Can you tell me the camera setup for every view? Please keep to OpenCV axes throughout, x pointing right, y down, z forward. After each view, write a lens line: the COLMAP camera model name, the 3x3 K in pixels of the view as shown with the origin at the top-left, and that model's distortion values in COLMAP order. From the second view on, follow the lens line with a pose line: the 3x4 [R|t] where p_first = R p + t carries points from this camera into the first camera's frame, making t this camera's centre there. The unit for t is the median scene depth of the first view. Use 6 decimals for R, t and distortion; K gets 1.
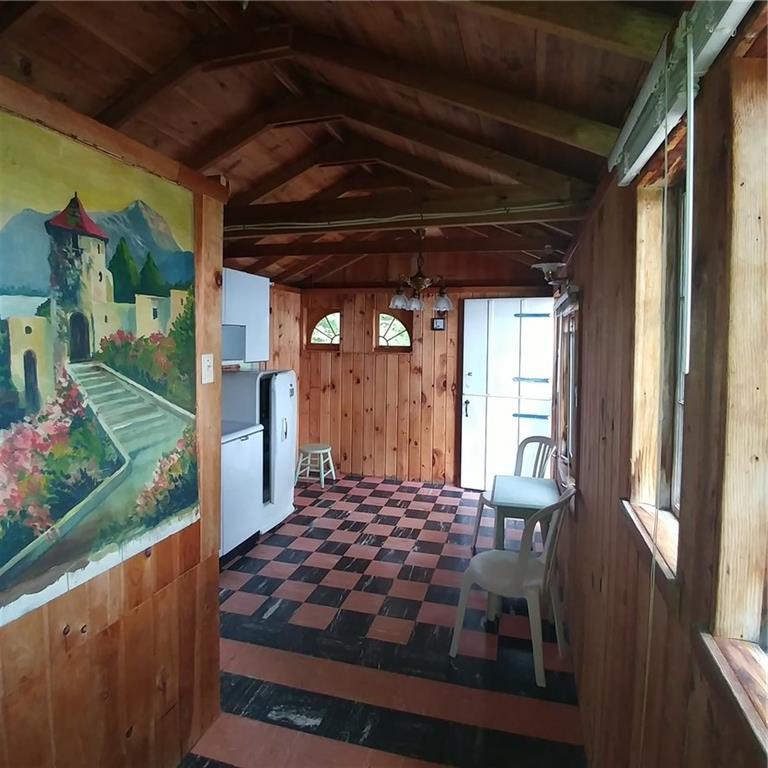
lens RADIAL K [[494.9, 0, 382.5], [0, 494.9, 347.9], [0, 0, 1]] dist [-0.002925, -0.029853]
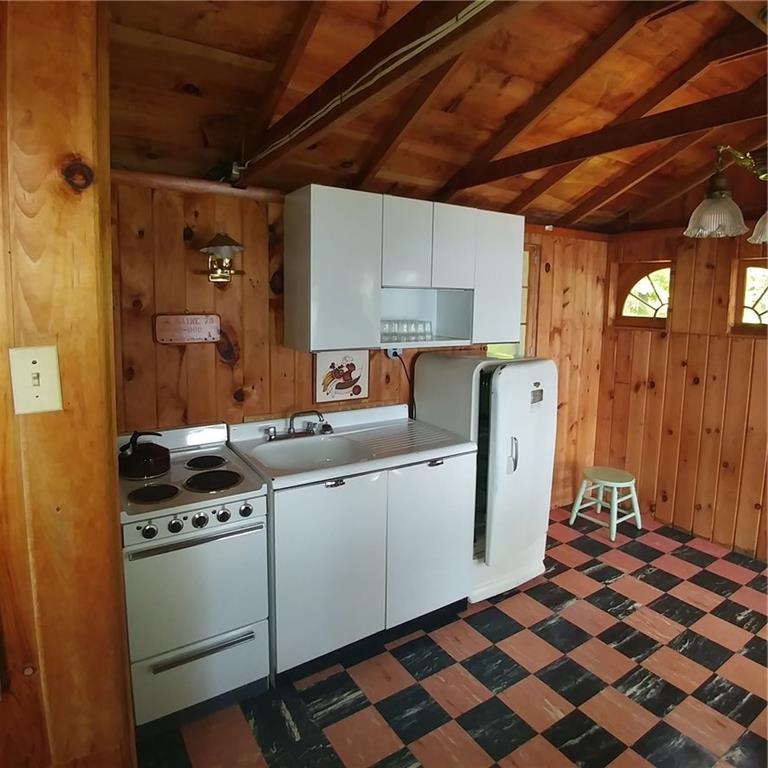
lens RADIAL K [[494.9, 0, 382.5], [0, 494.9, 347.9], [0, 0, 1]] dist [-0.002925, -0.029853]
pose [[0.752027, 0.063642, -0.656052, 0.058763], [-0.021246, 0.997151, 0.072377, -0.008967], [0.658789, -0.040492, 0.751237, 0.318398]]
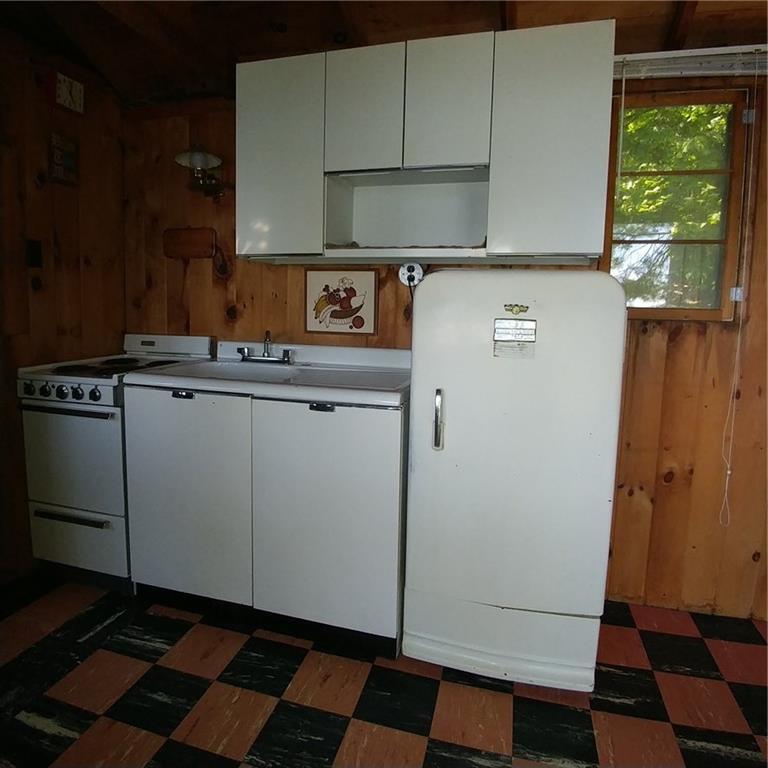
lens RADIAL K [[494.9, 0, 382.5], [0, 494.9, 347.9], [0, 0, 1]] dist [-0.002925, -0.029853]
pose [[0.000522, 0.079511, -0.996834, 0.112889], [-0.042800, 0.995922, 0.079416, 0.061417], [0.999084, 0.042623, 0.003923, 0.710215]]
